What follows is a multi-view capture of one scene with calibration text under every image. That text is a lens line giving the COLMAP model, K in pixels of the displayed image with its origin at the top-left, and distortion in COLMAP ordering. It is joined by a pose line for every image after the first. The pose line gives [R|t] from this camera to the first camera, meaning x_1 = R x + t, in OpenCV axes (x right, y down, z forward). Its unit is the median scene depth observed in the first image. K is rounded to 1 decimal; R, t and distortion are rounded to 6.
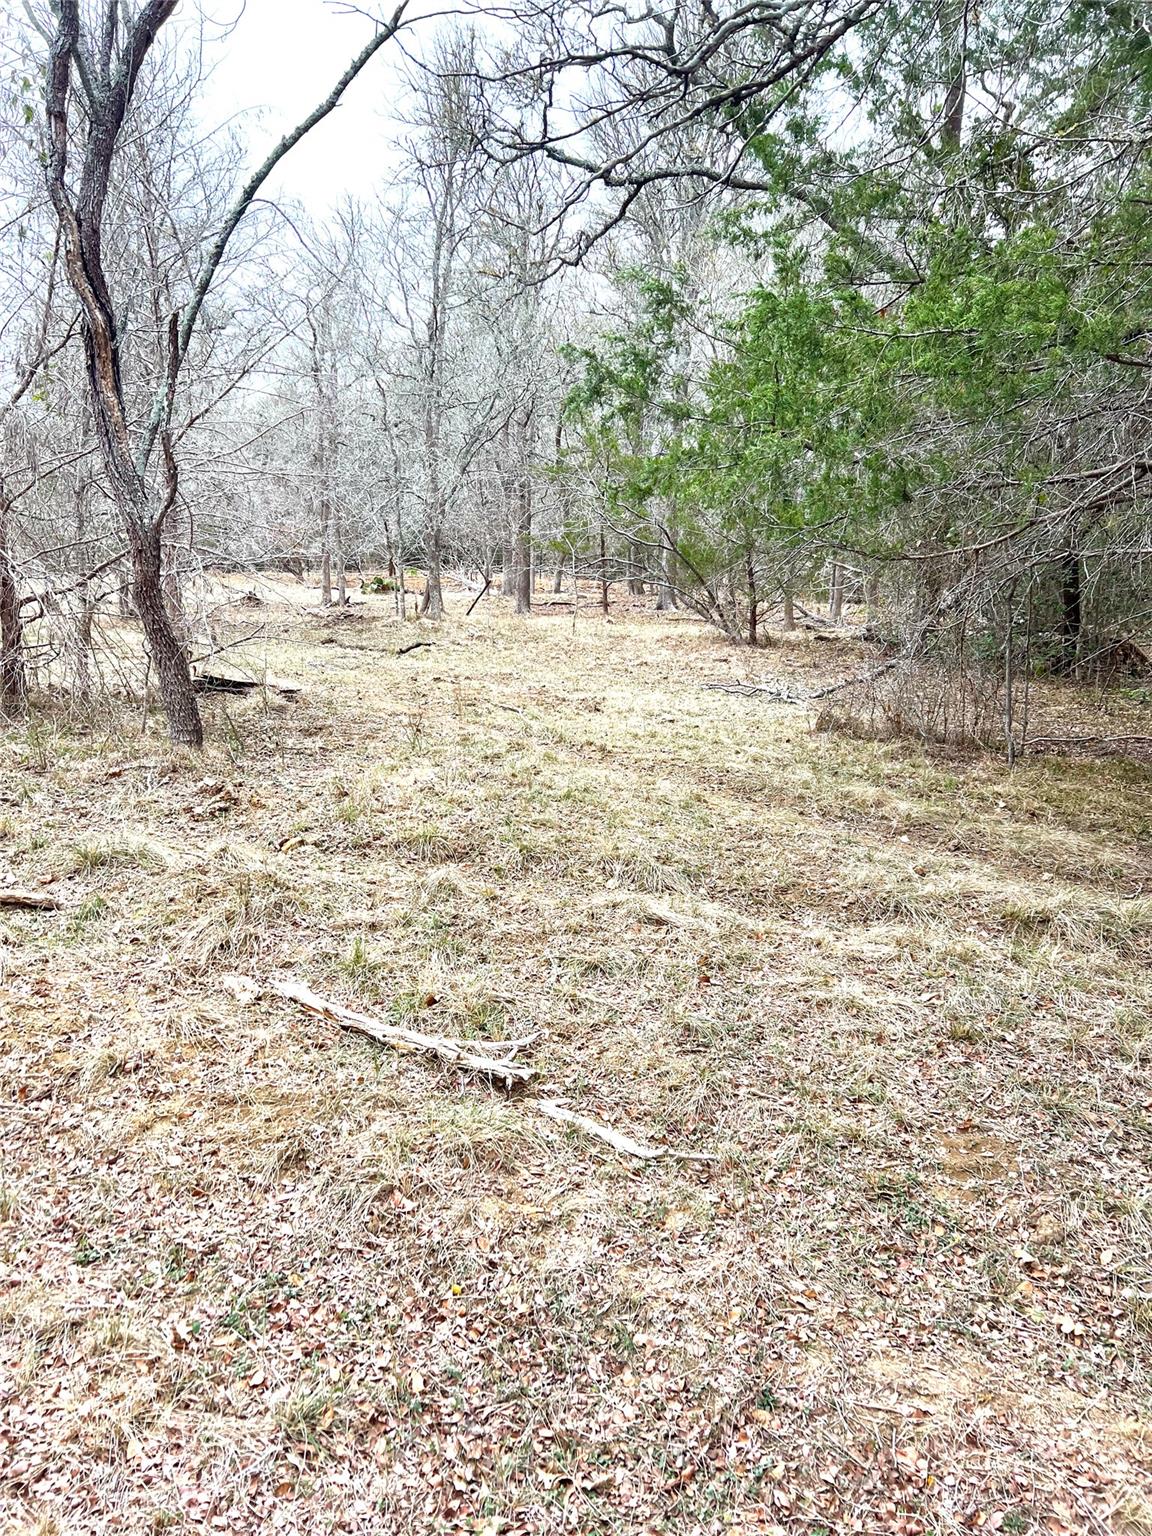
lens RADIAL K [[1155.1, 0, 568.3], [0, 1155.1, 783.1], [0, 0, 1]] dist [0.040825, -0.045319]
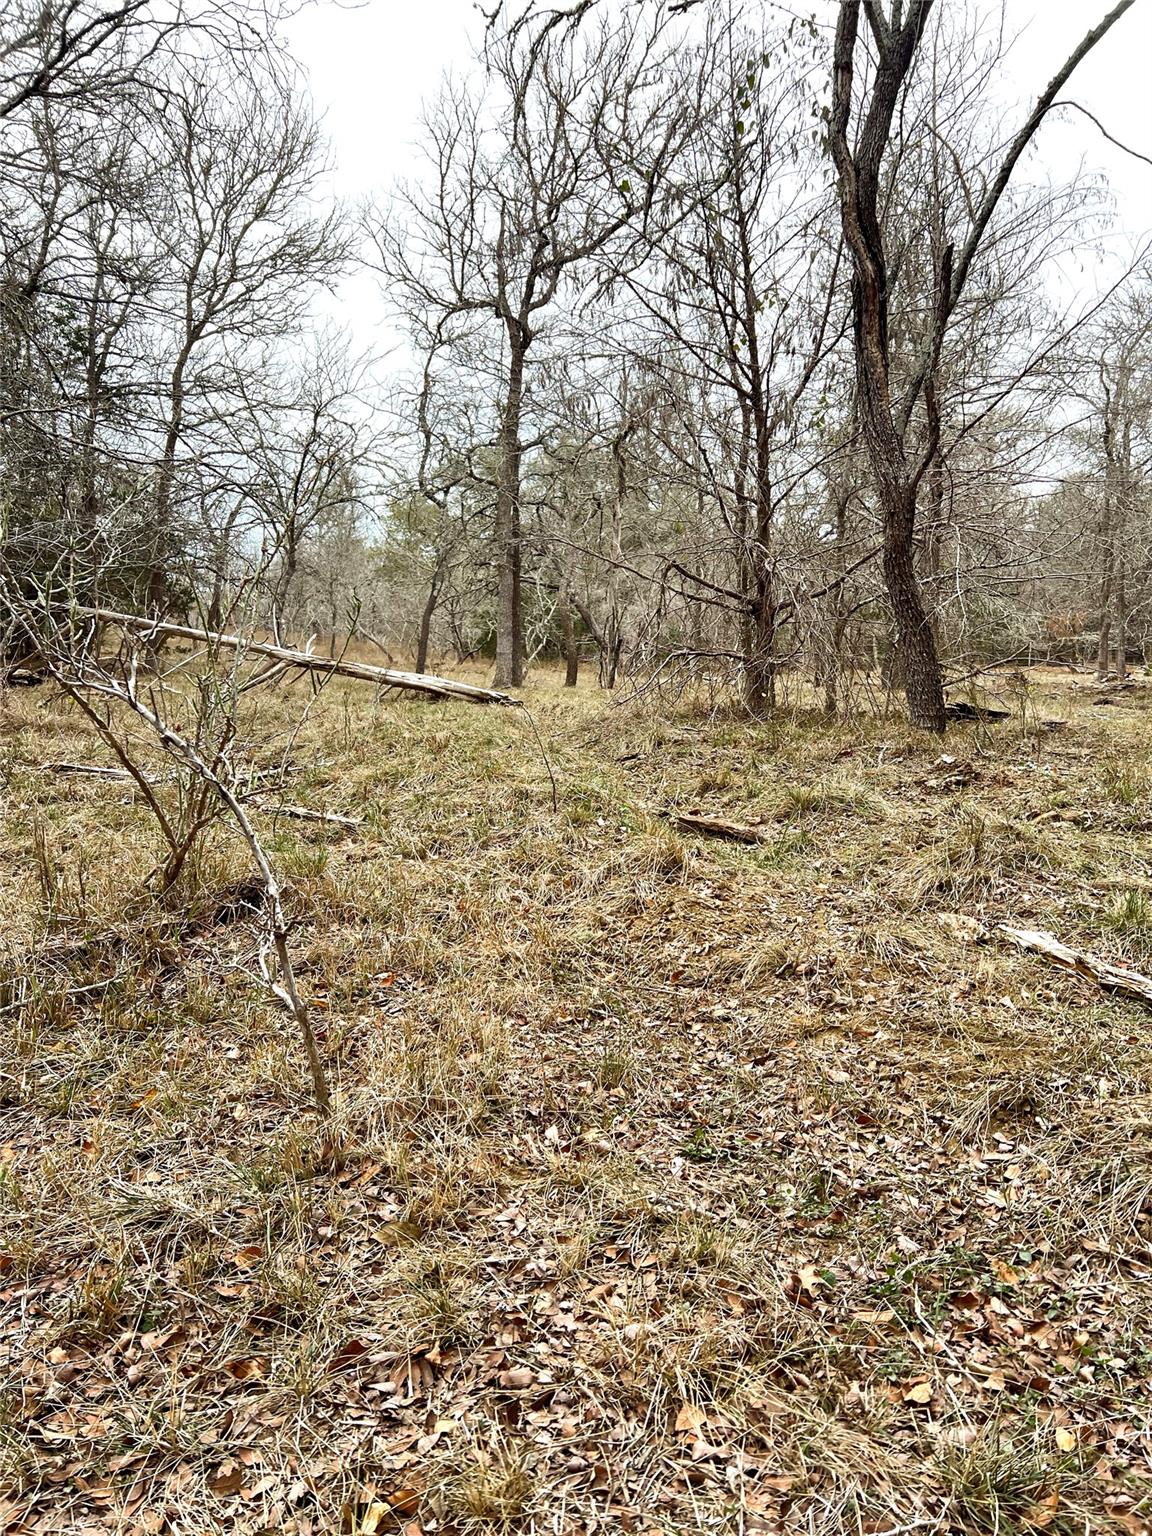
lens RADIAL K [[1155.1, 0, 579.7], [0, 1155.1, 761.1], [0, 0, 1]] dist [0.040825, -0.045319]
pose [[0.811349, 0.030777, -0.583751, -0.059816], [-0.097856, 0.991672, -0.083726, 0.197621], [0.576313, 0.125054, 0.807604, 0.303004]]
